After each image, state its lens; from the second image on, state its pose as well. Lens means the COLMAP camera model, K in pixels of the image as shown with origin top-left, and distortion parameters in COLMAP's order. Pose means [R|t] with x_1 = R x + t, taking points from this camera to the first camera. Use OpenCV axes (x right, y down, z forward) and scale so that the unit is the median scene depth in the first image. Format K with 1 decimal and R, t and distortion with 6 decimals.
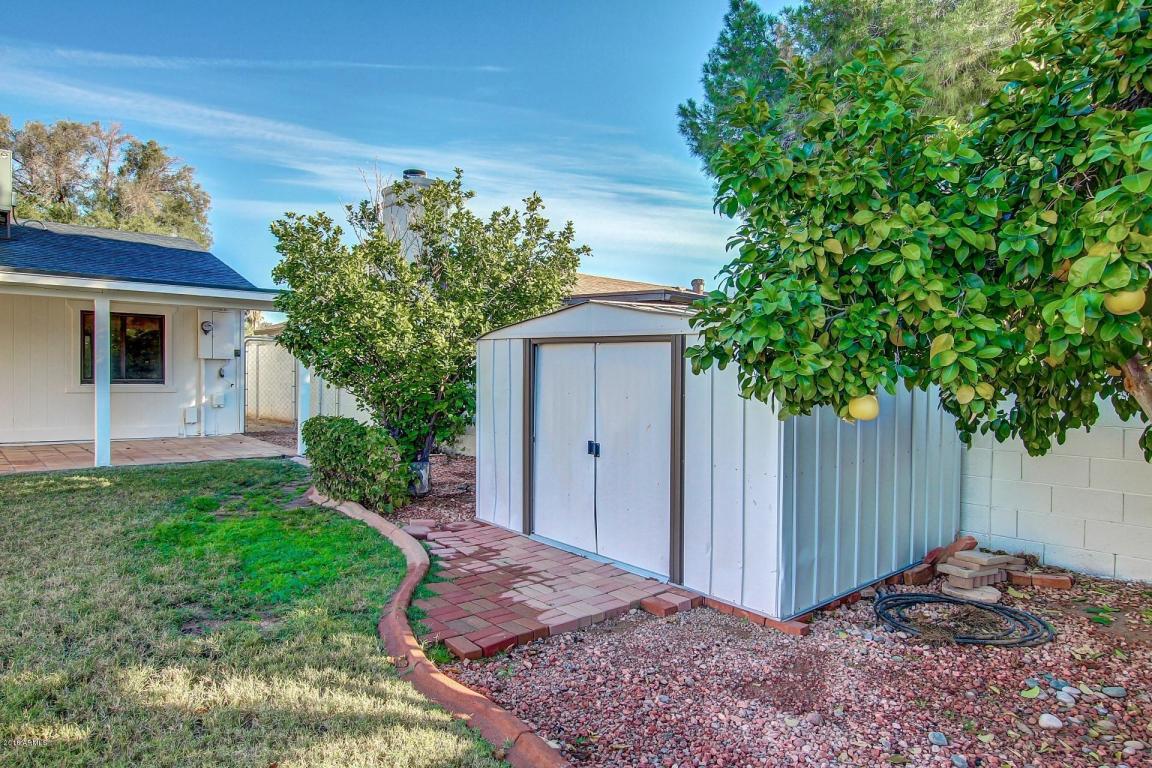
lens RADIAL K [[696.8, 0, 578.1], [0, 696.8, 388.0], [0, 0, 1]] dist [-0.008189, -0.004516]
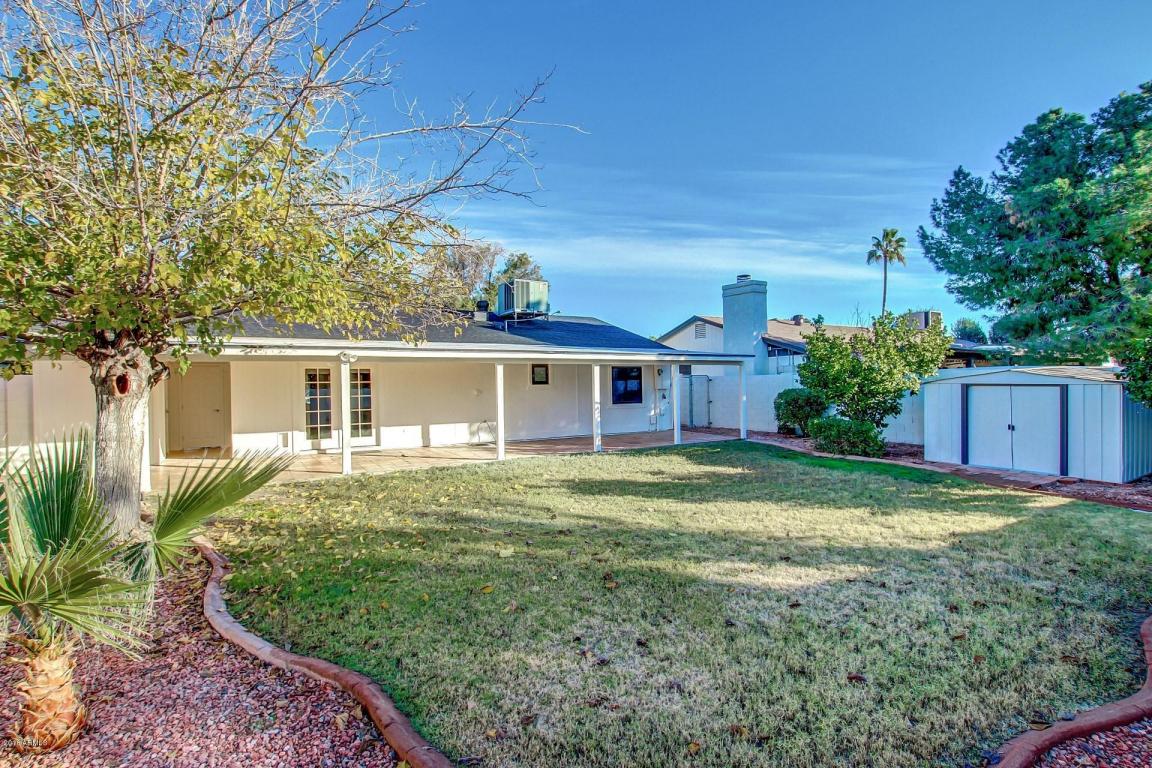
lens RADIAL K [[563.1, 0, 576.3], [0, 563.1, 393.7], [0, 0, 1]] dist [-0.027537, 0.002709]
pose [[0.984779, -0.025025, -0.172000, -1.347988], [0.024515, 0.999687, -0.005091, -0.073485], [0.172073, 0.000797, 0.985084, -1.431171]]
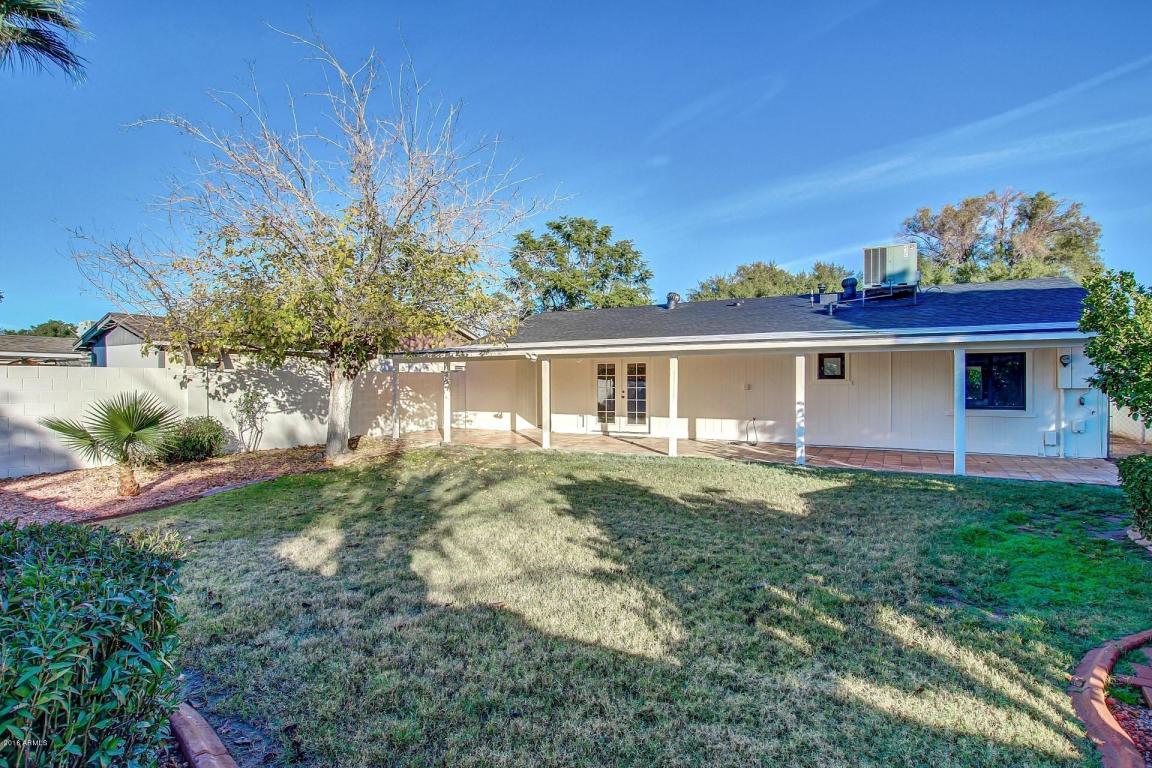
lens RADIAL K [[586.4, 0, 575.3], [0, 586.4, 382.4], [0, 0, 1]] dist [-0.028108, 0.004055]
pose [[0.304380, -0.015370, -0.952427, 0.290858], [-0.013897, 0.999692, -0.020574, -0.059325], [0.952449, 0.019498, 0.304073, -0.085316]]
